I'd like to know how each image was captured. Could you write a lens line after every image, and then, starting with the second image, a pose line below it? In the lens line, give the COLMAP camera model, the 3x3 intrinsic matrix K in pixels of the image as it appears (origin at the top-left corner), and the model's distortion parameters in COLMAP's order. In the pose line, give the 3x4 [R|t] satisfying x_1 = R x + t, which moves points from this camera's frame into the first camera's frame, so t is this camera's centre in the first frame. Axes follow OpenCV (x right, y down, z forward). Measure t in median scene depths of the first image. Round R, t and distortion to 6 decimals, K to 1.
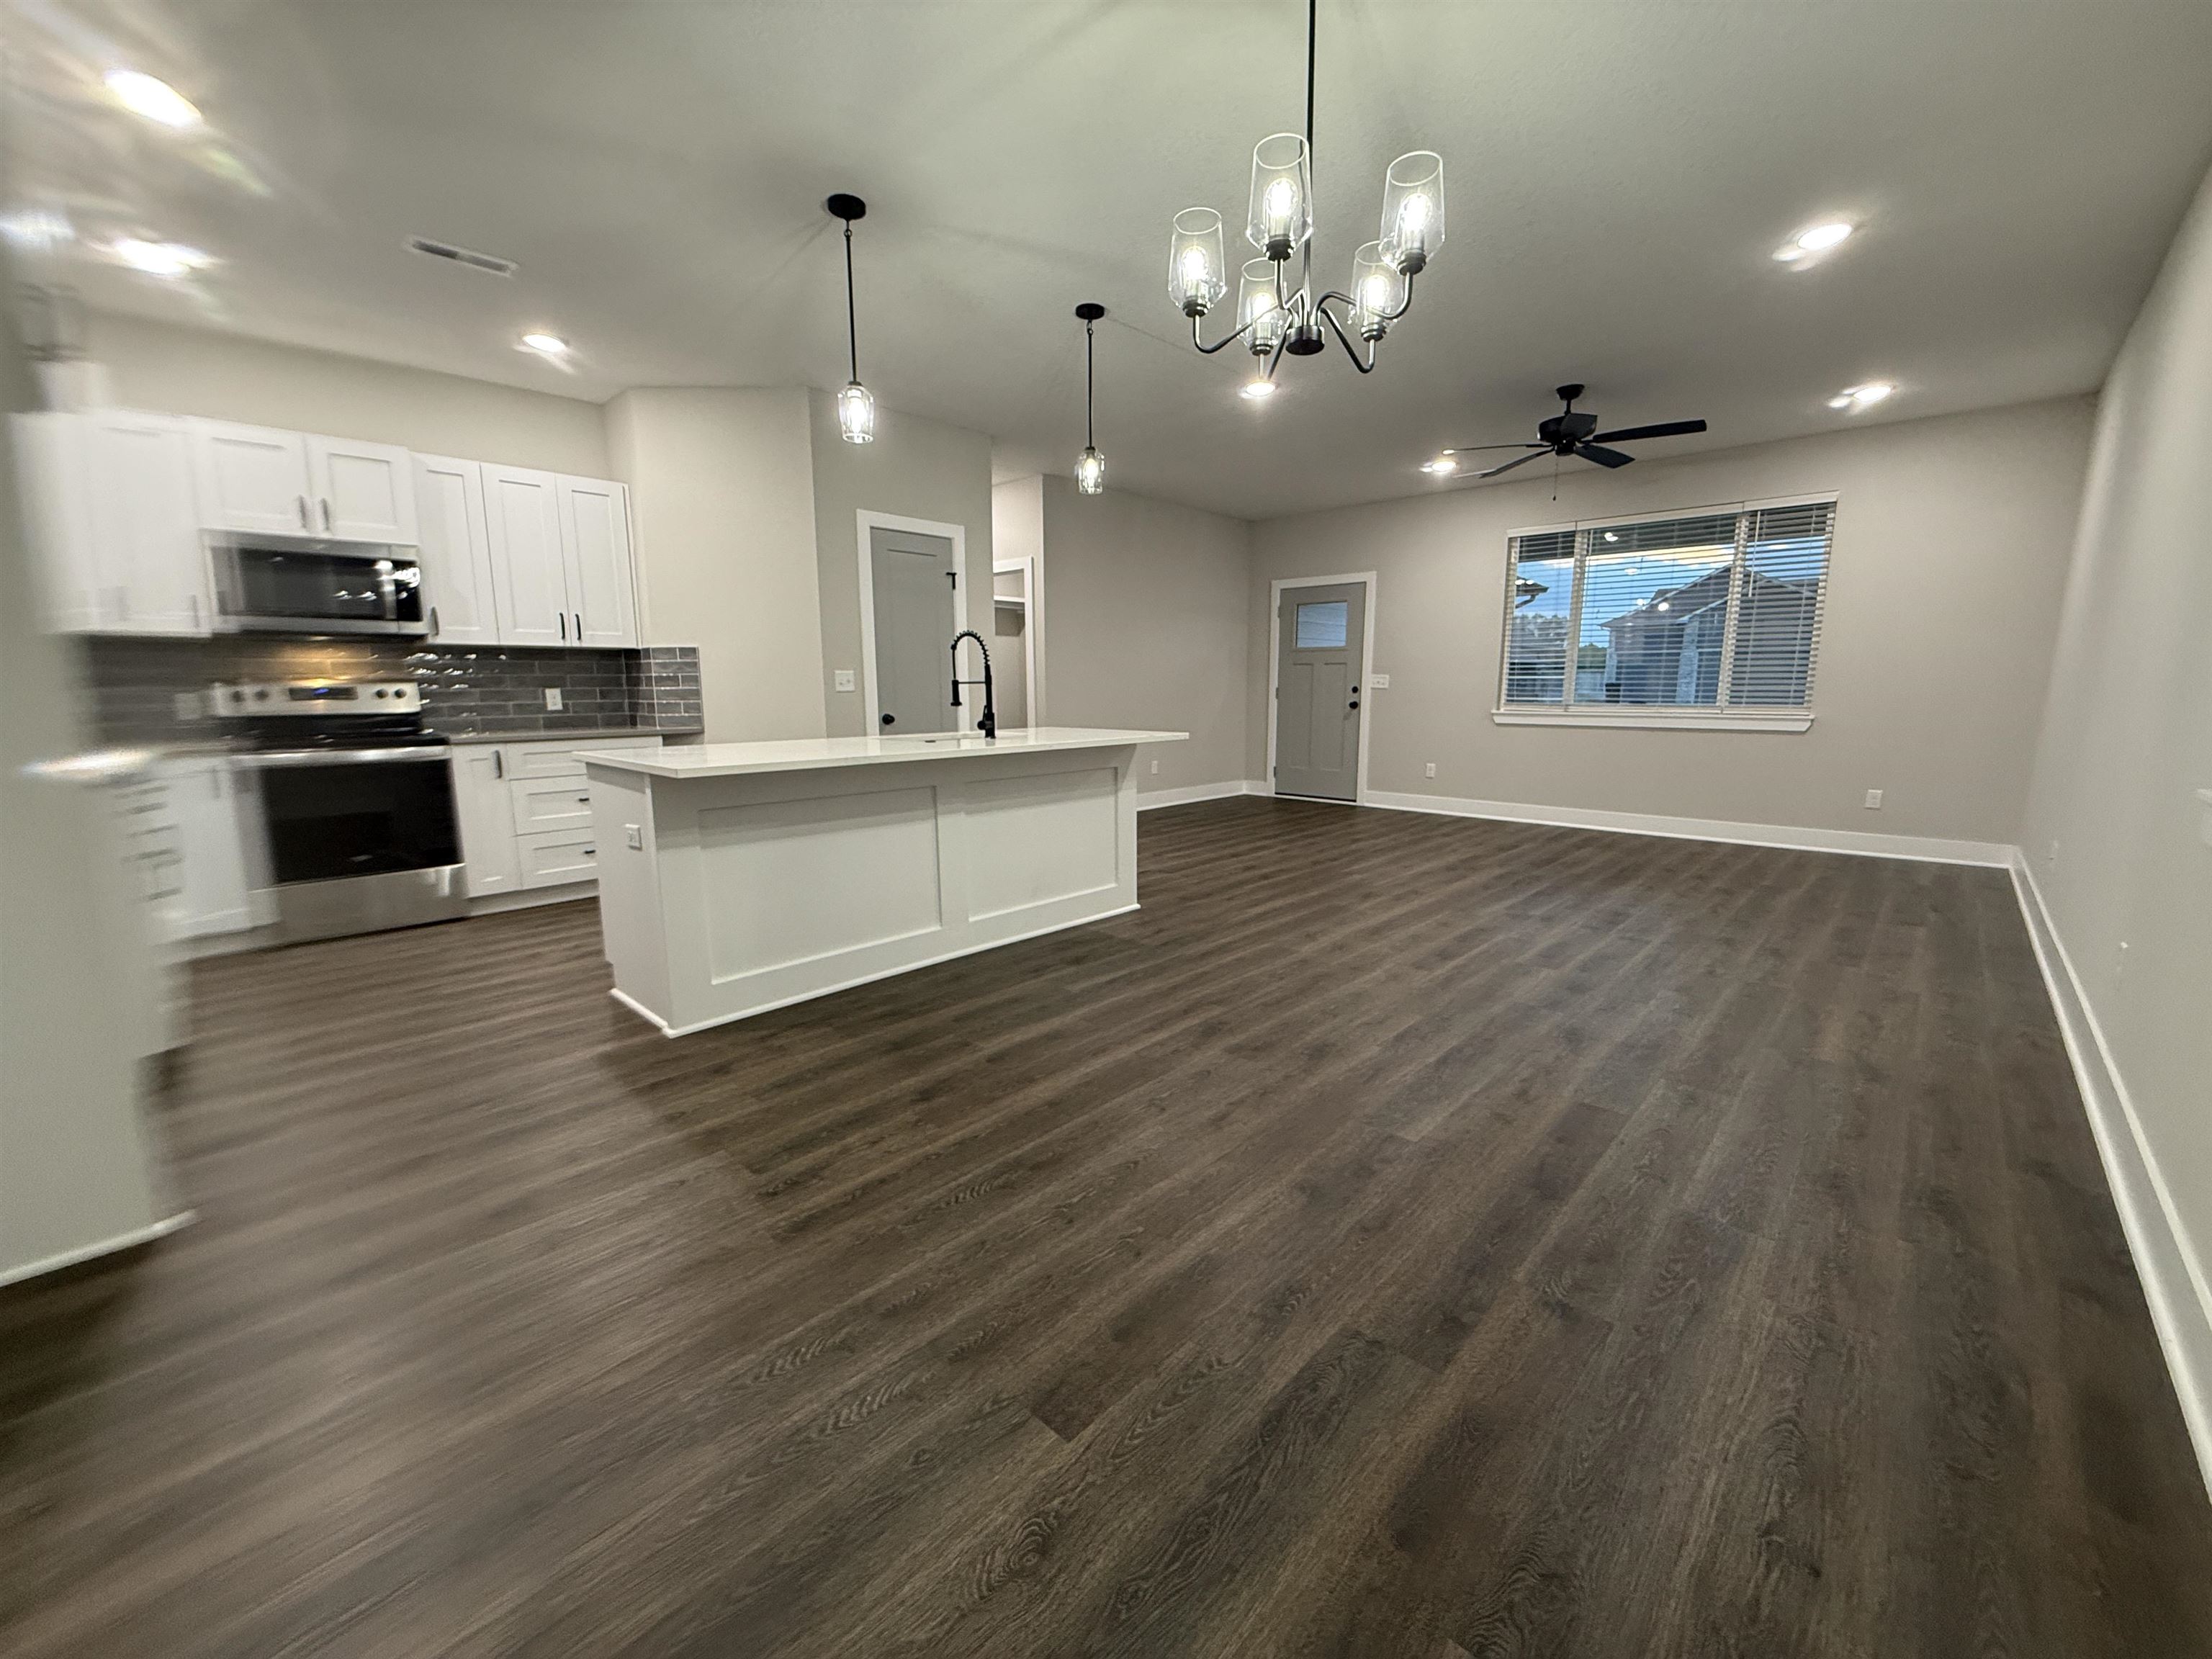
lens RADIAL K [[884.0, 0, 1095.9], [0, 884.0, 832.9], [0, 0, 1]] dist [-0.001561, -0.000418]
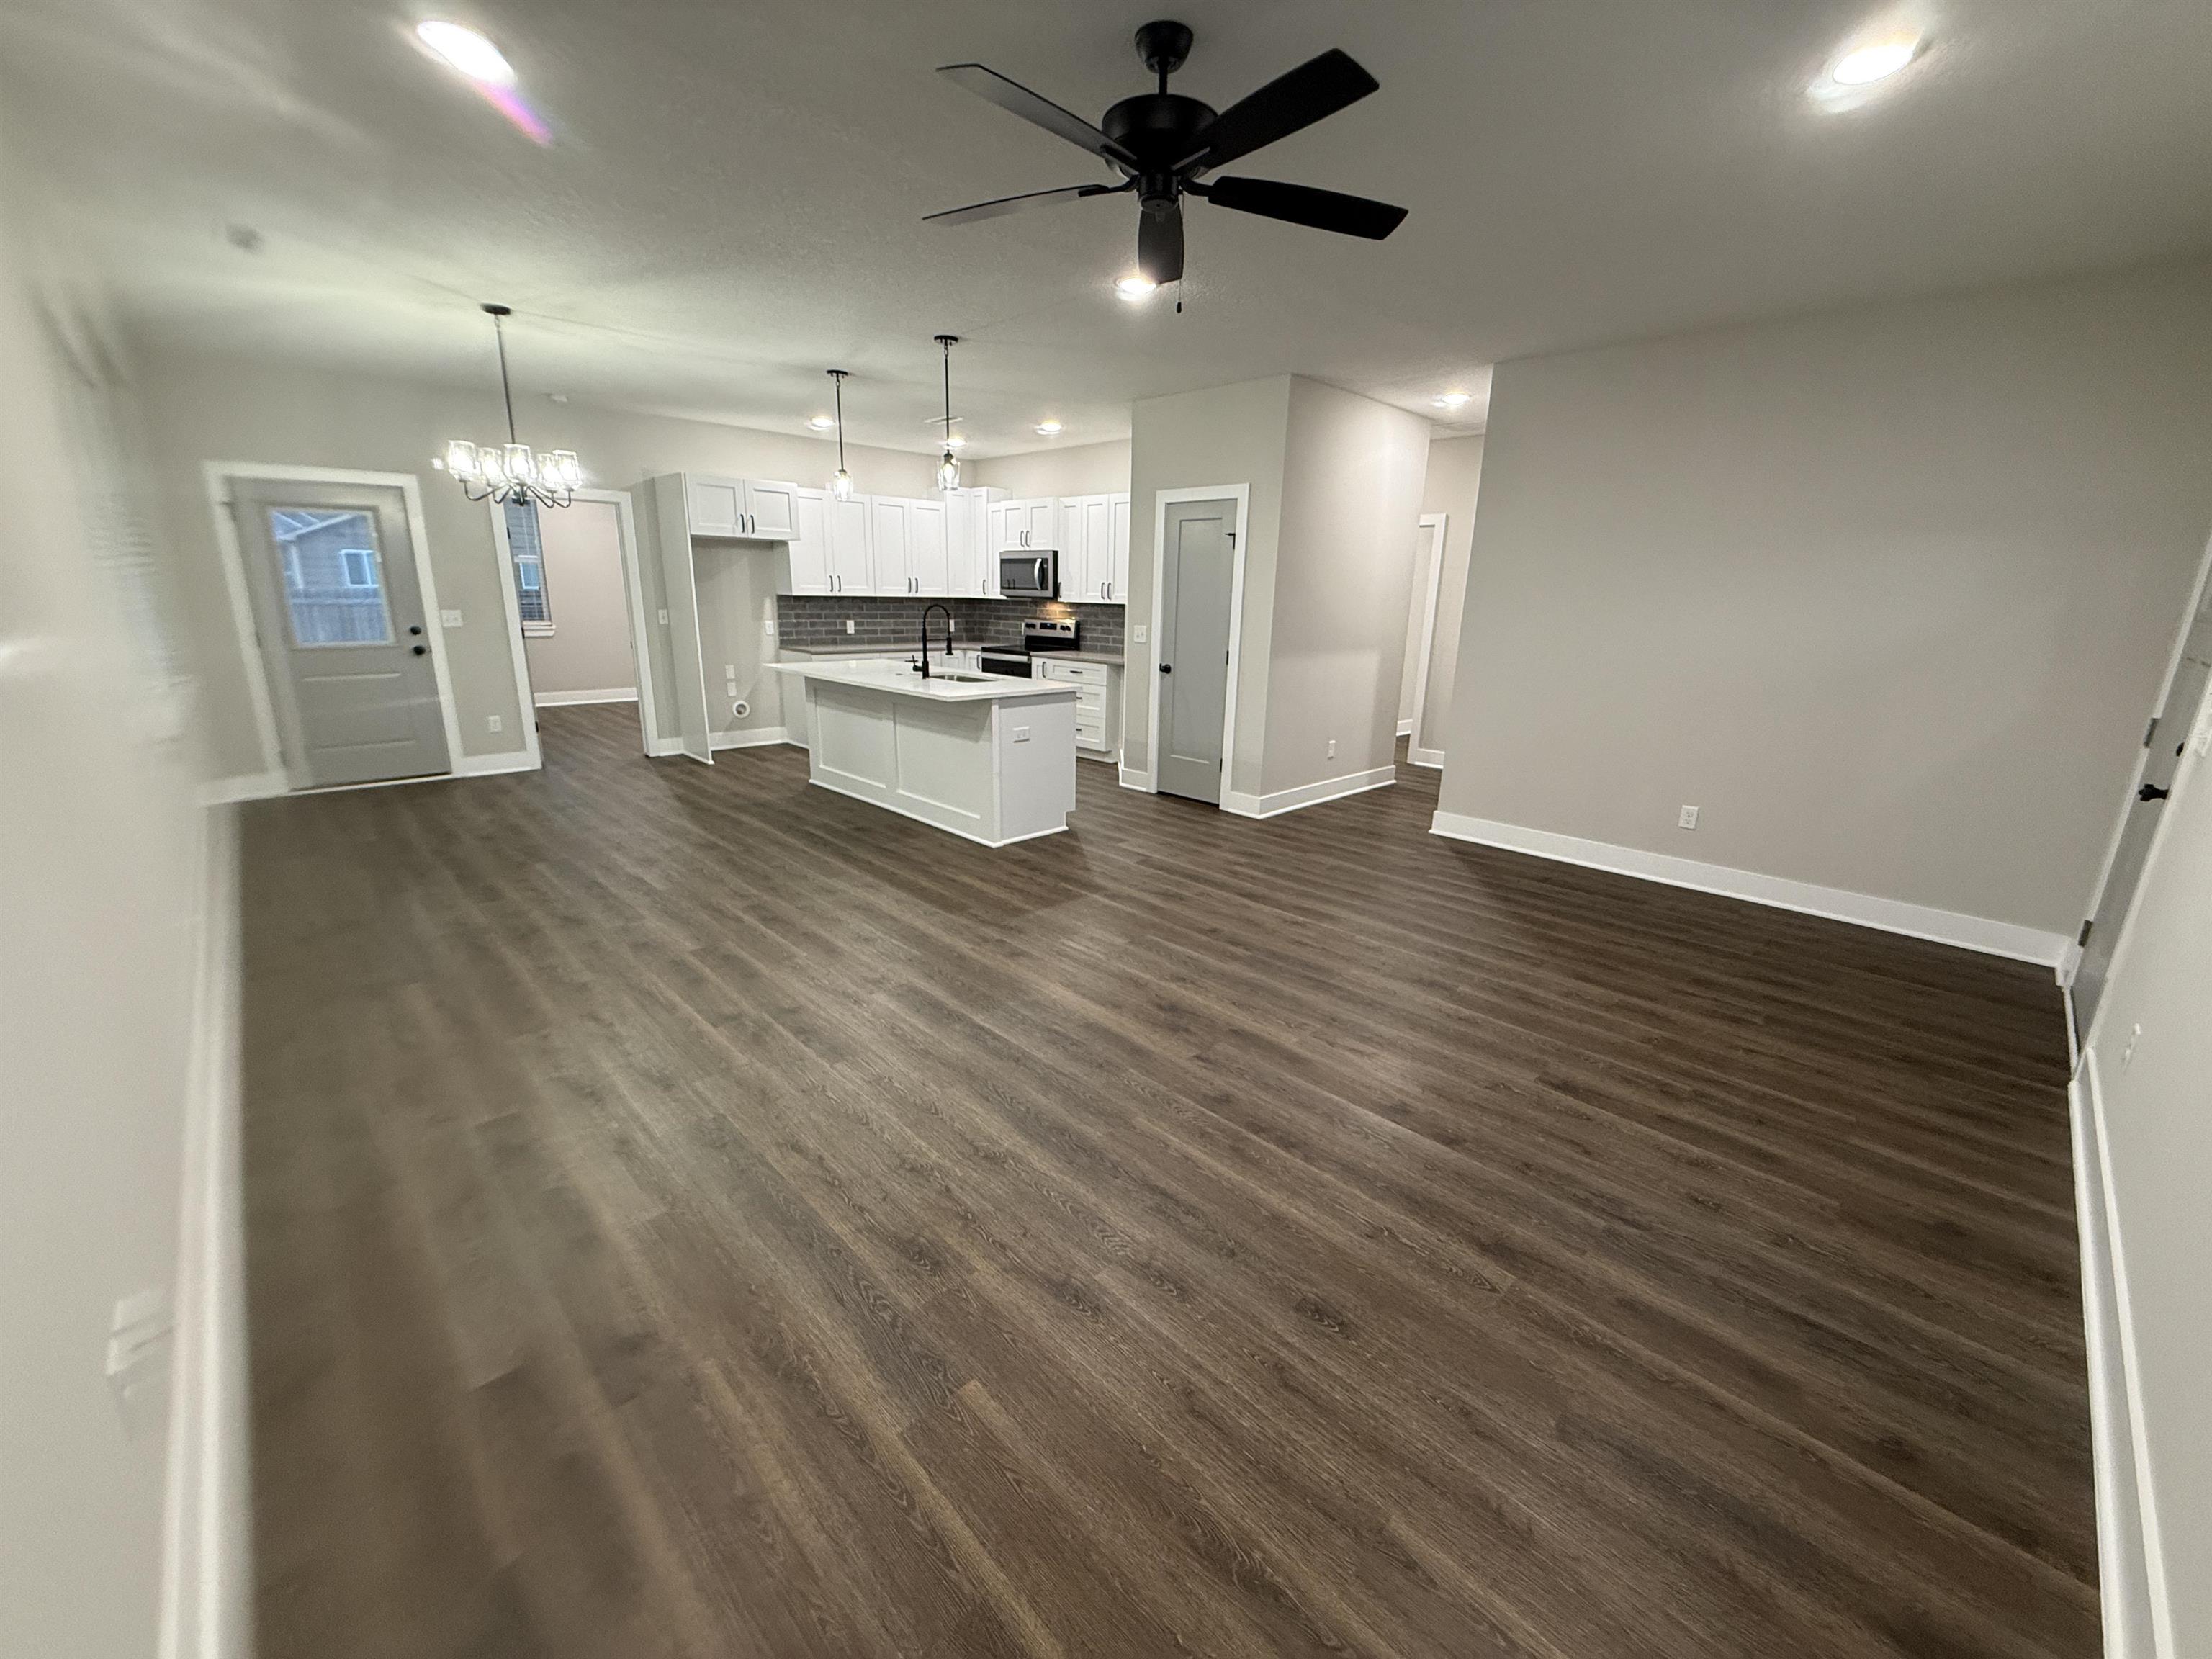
lens RADIAL K [[884.0, 0, 1108.0], [0, 884.0, 837.5], [0, 0, 1]] dist [-0.001561, -0.000418]
pose [[-0.030969, 0.273944, -0.961247, 1.251347], [-0.187156, 0.943109, 0.274805, -0.294954], [0.981842, 0.188413, 0.022063, 1.226739]]
